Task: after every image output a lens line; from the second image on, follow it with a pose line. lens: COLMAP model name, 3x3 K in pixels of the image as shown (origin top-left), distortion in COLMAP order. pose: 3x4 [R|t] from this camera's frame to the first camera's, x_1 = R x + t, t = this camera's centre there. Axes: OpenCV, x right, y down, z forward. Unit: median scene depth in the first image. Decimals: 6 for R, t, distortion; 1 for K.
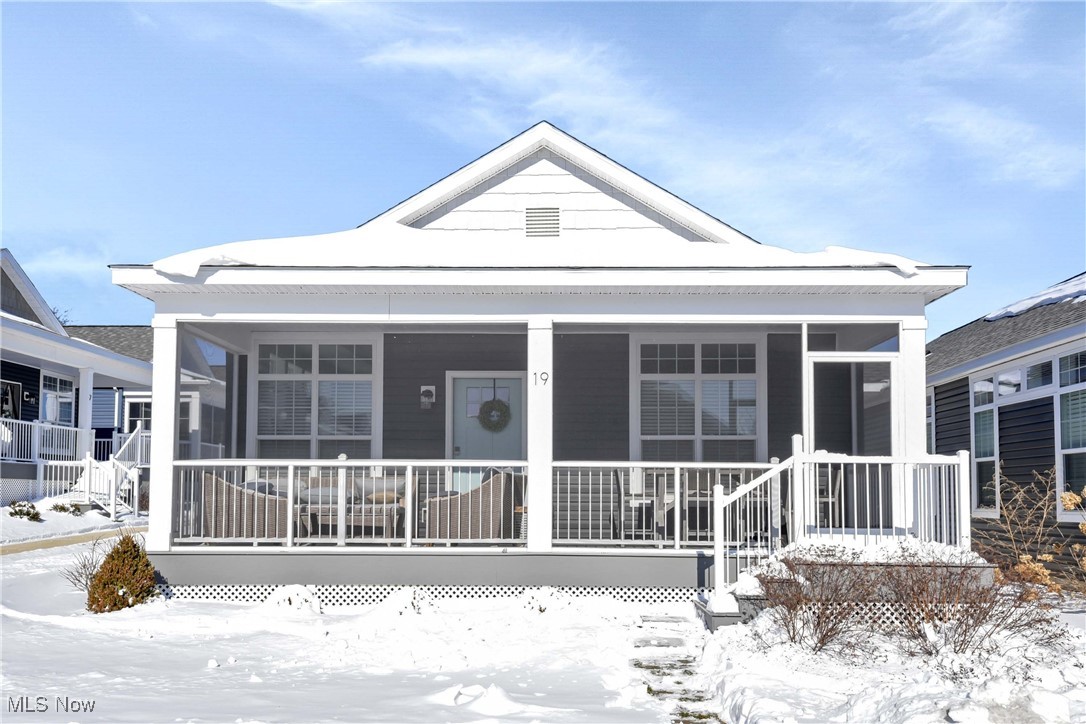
lens RADIAL K [[929.7, 0, 580.2], [0, 929.7, 382.6], [0, 0, 1]] dist [0.048862, -0.006350]
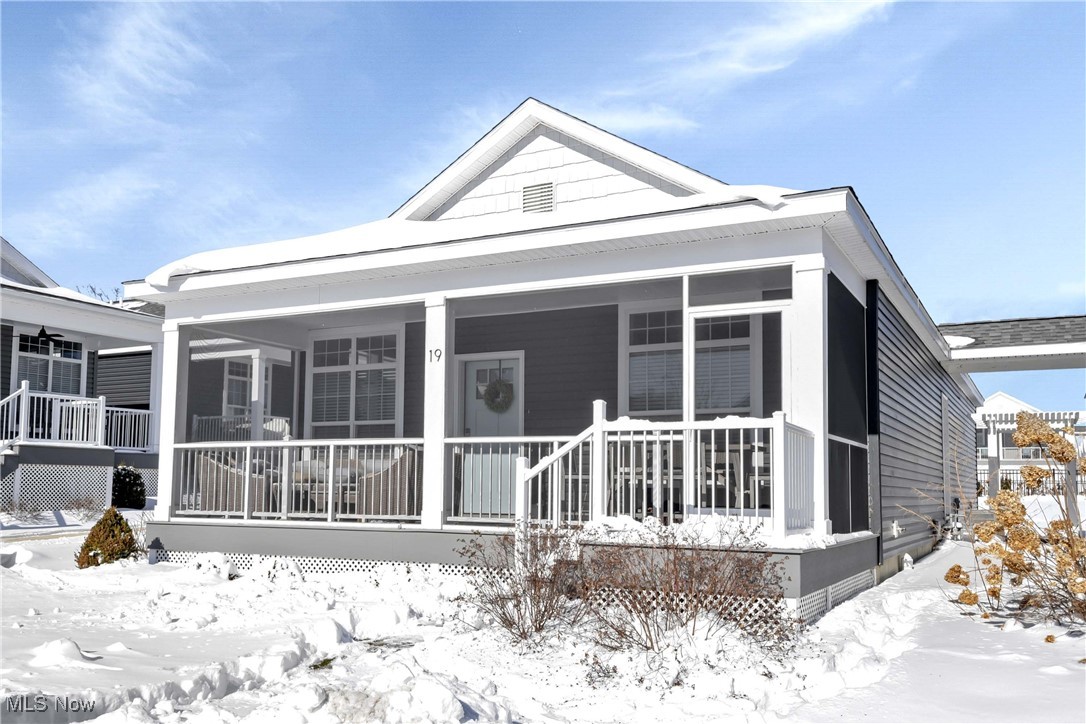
lens RADIAL K [[929.7, 0, 561.5], [0, 929.7, 353.6], [0, 0, 1]] dist [0.048862, -0.006350]
pose [[0.897921, -0.059765, -0.436080, 0.498639], [0.049234, 0.998159, -0.035422, 0.034540], [0.437395, 0.010336, 0.899210, 0.151852]]
